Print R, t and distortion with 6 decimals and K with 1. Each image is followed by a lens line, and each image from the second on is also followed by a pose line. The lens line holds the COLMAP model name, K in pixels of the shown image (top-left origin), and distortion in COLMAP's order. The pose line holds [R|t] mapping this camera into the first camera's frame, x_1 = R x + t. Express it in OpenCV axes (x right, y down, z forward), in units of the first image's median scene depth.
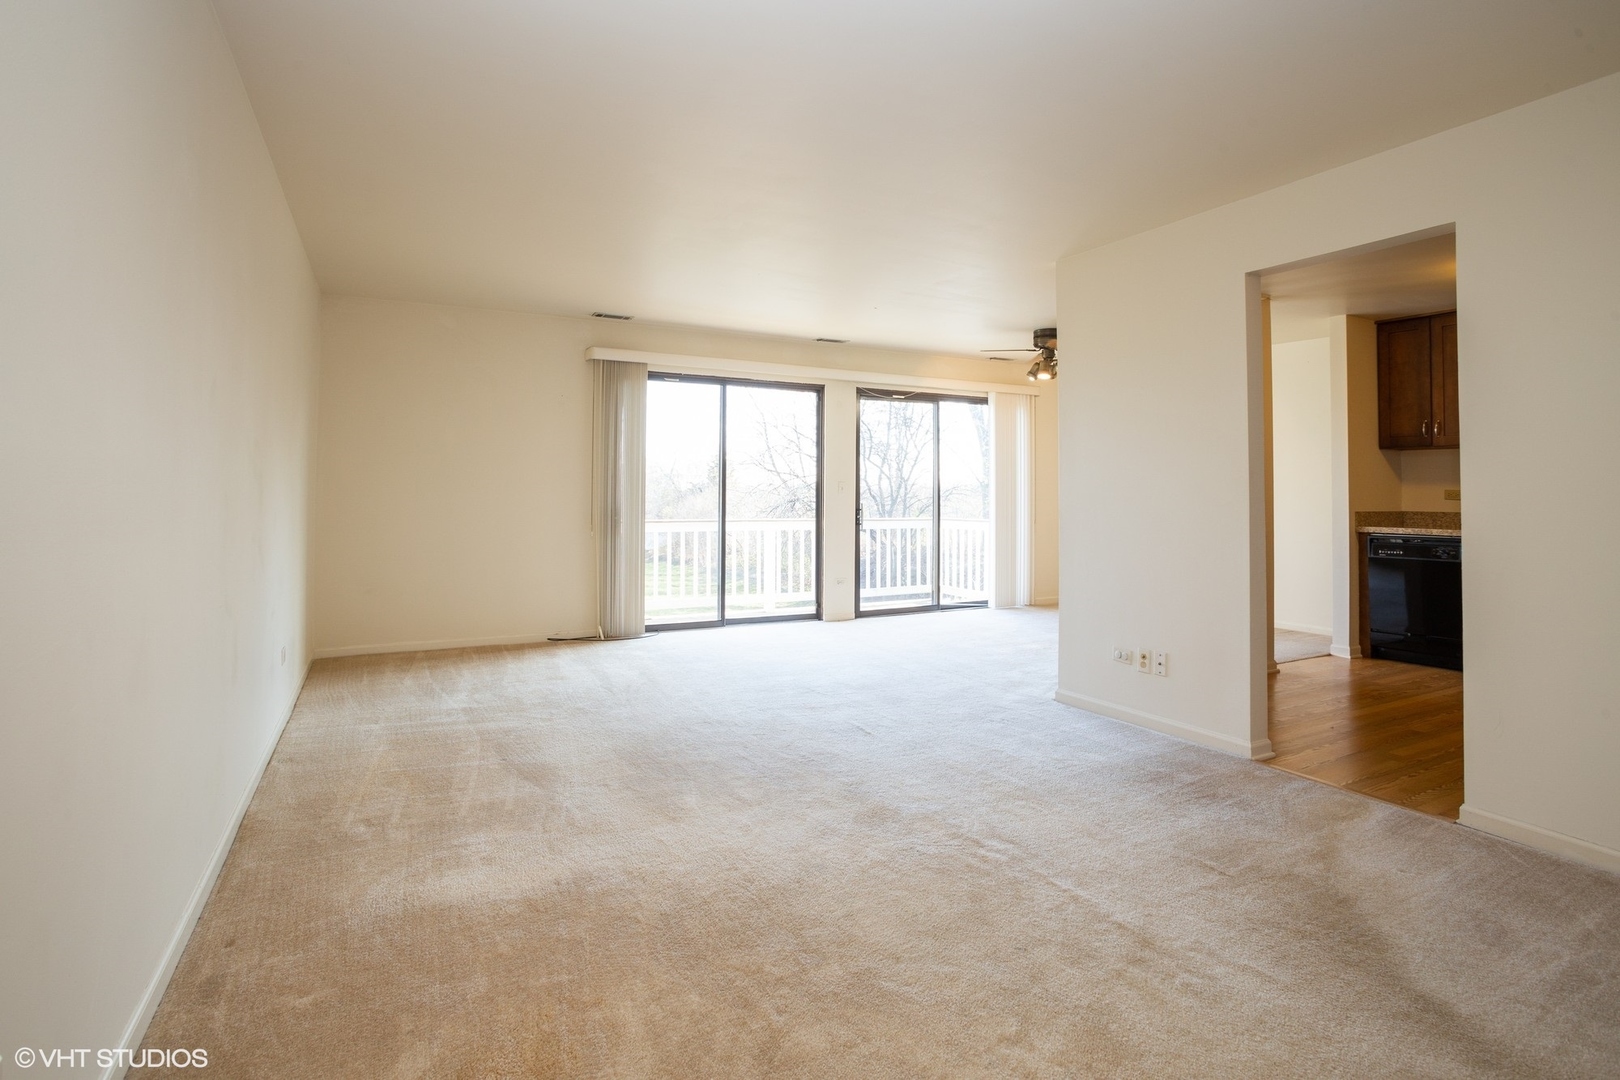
lens RADIAL K [[821.5, 0, 811.3], [0, 821.5, 478.9], [0, 0, 1]] dist [-0.000546, -0.000169]
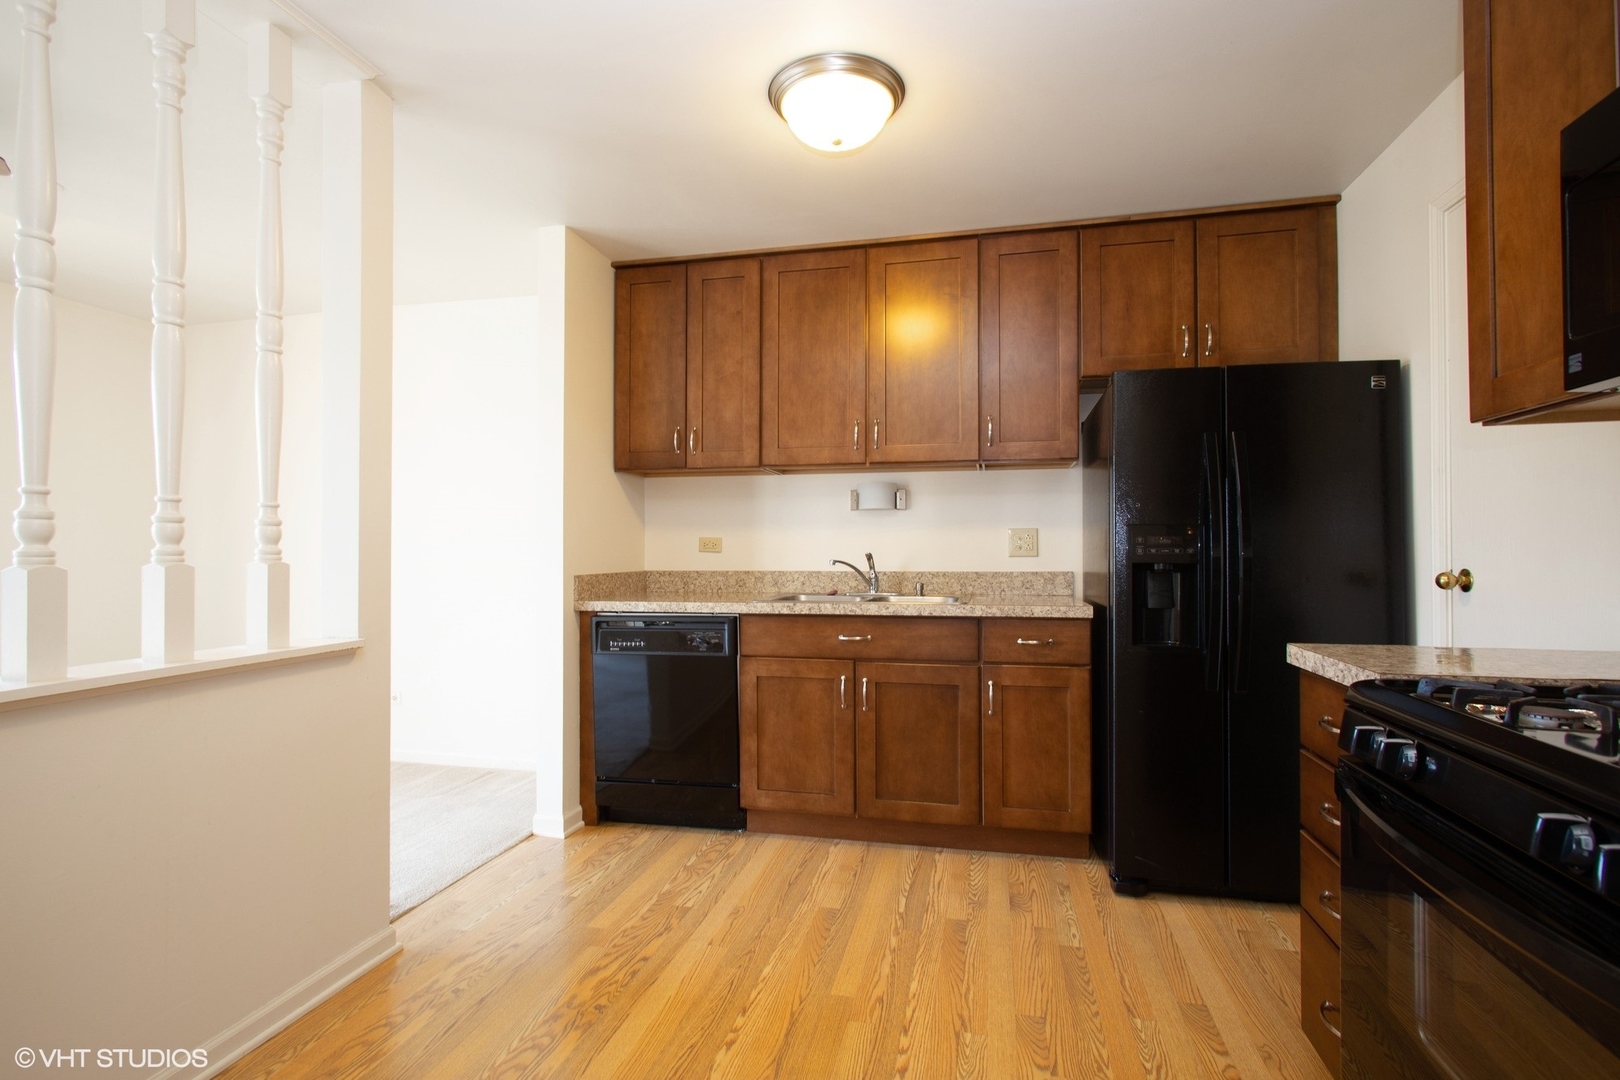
lens RADIAL K [[846.4, 0, 809.4], [0, 846.4, 560.2], [0, 0, 1]] dist [-0.000068, 0.000072]
pose [[0.683641, 0.013529, 0.729693, 0.348033], [-0.014145, 0.999886, -0.005287, 0.031089], [-0.729682, -0.006707, 0.683754, 0.485930]]
